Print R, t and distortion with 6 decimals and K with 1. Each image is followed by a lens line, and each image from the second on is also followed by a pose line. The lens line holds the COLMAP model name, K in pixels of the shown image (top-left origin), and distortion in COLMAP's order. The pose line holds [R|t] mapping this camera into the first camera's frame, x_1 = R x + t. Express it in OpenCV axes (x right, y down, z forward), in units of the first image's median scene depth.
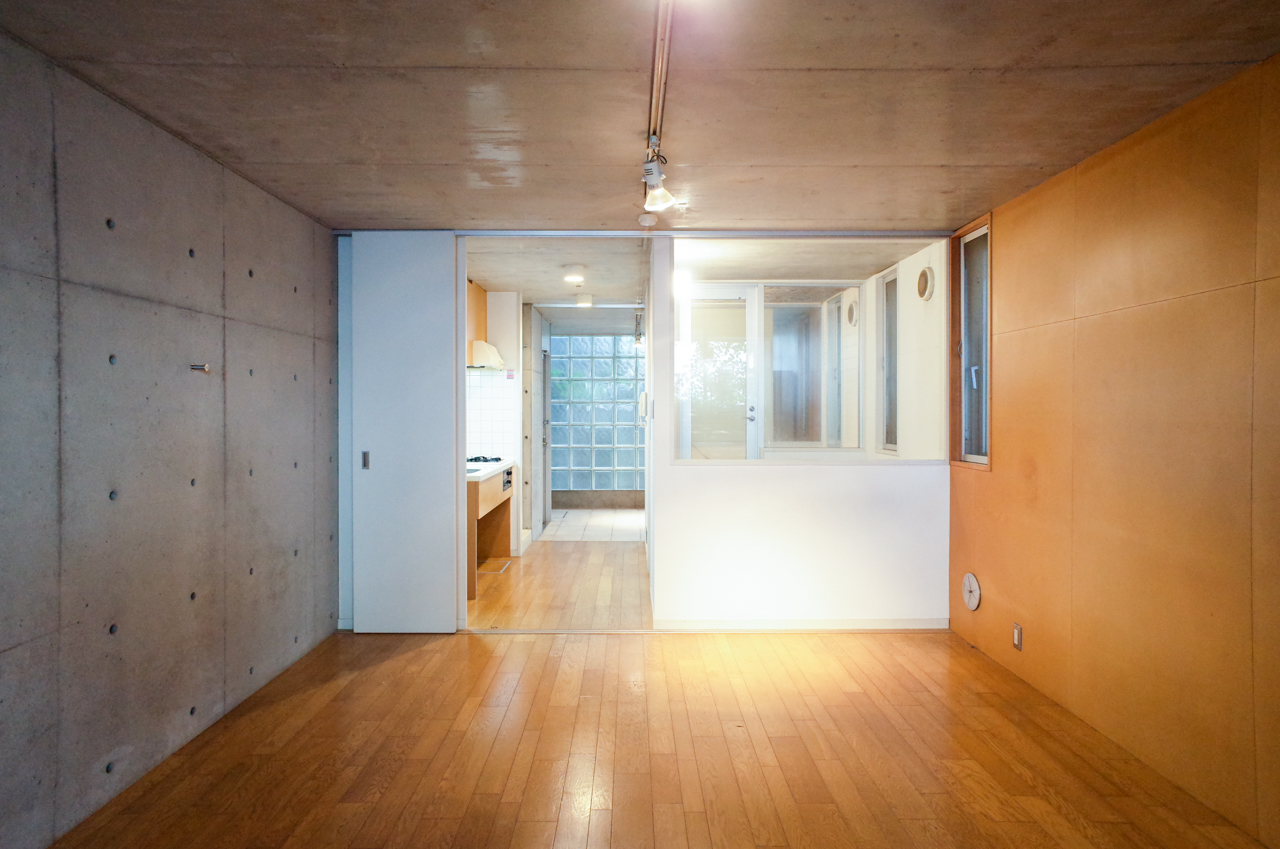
lens RADIAL K [[755.5, 0, 639.1], [0, 755.5, 407.5], [0, 0, 1]] dist [-0.025010, 0.004647]
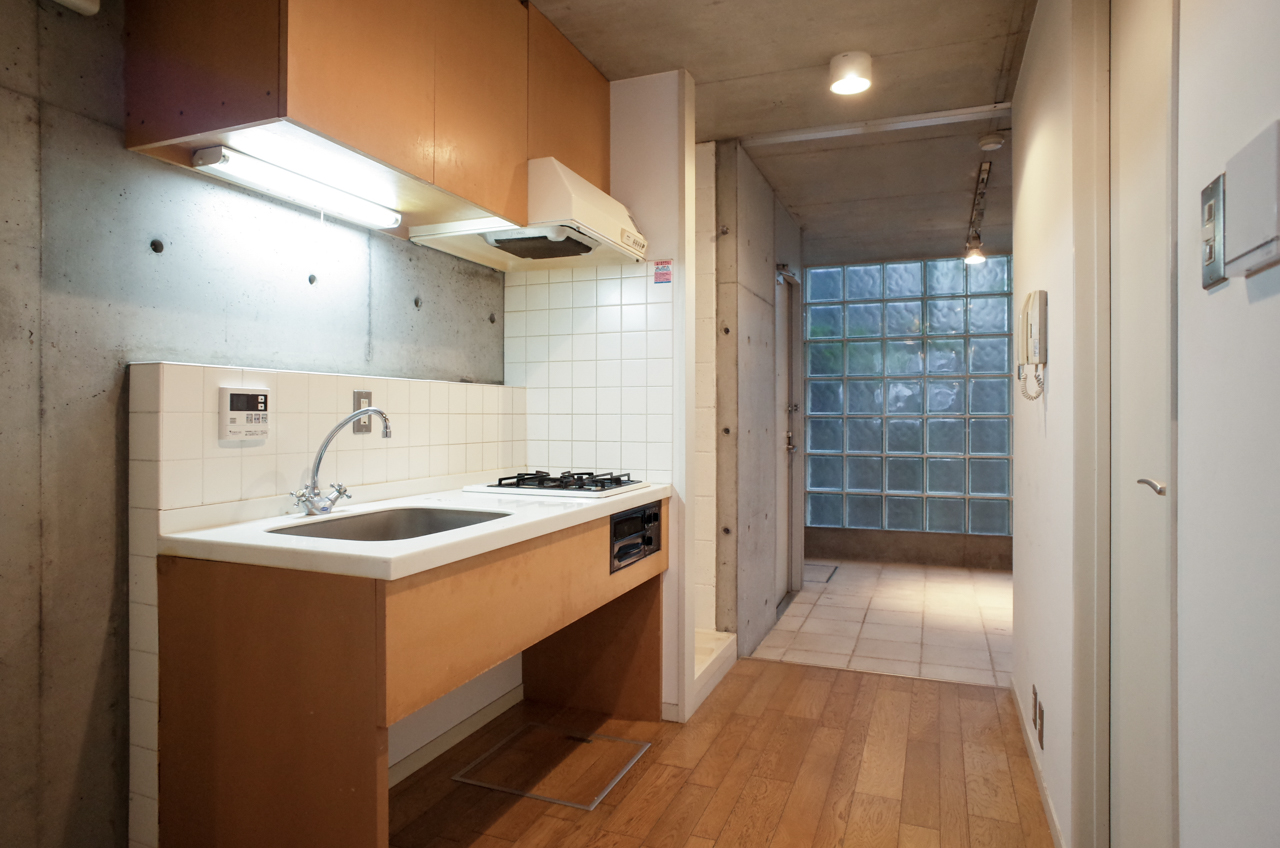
lens RADIAL K [[755.5, 0, 639.1], [0, 755.5, 407.0], [0, 0, 1]] dist [-0.025010, 0.004647]
pose [[0.926754, 0.000192, -0.375670, -0.018928], [-0.003512, 0.999961, -0.008151, 0.020812], [0.375653, 0.008873, 0.926718, 0.398232]]
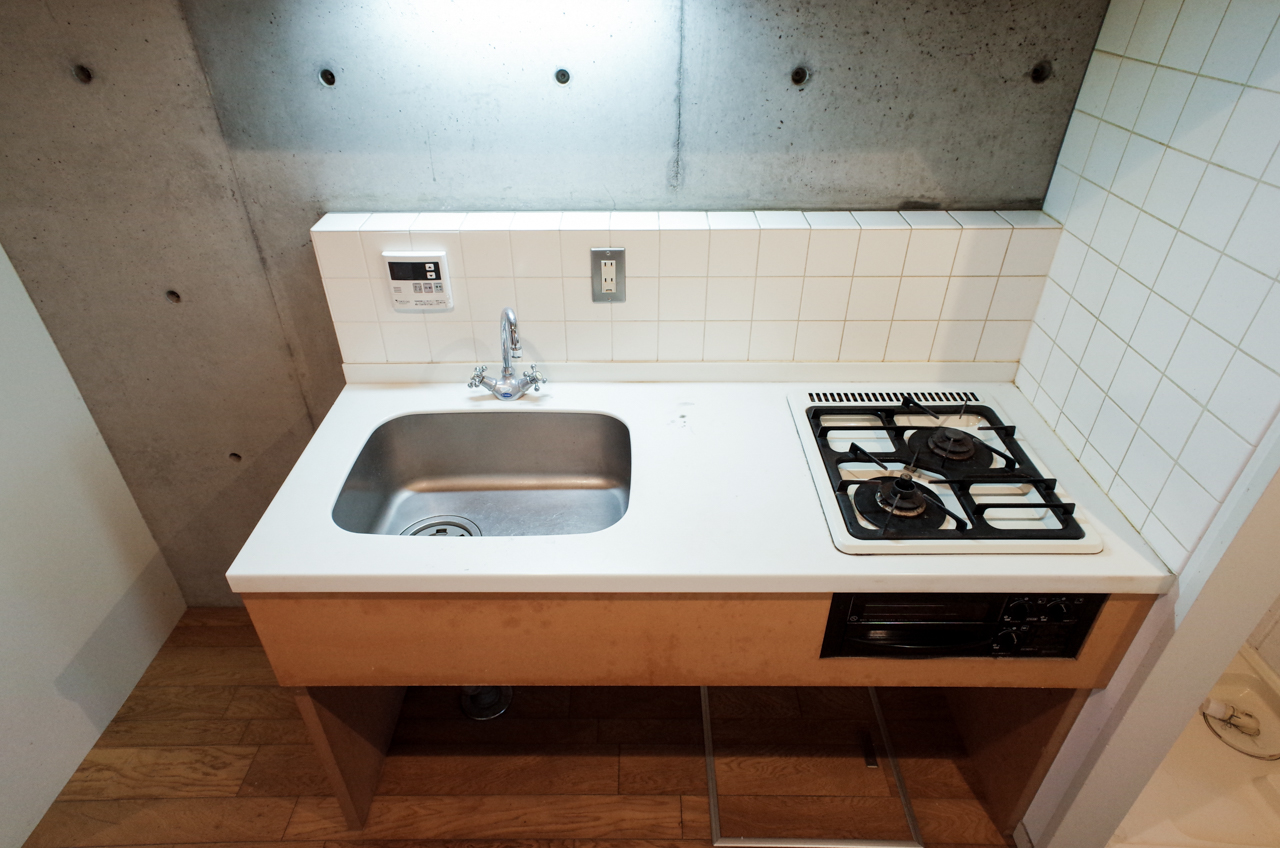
lens RADIAL K [[735.9, 0, 621.3], [0, 735.9, 427.3], [0, 0, 1]] dist [-0.021963, 0.047289]
pose [[-0.019519, 0.562313, -0.826694, -0.025442], [0.007065, 0.826908, 0.562292, -0.036077], [0.999785, 0.005135, -0.020113, 0.561609]]
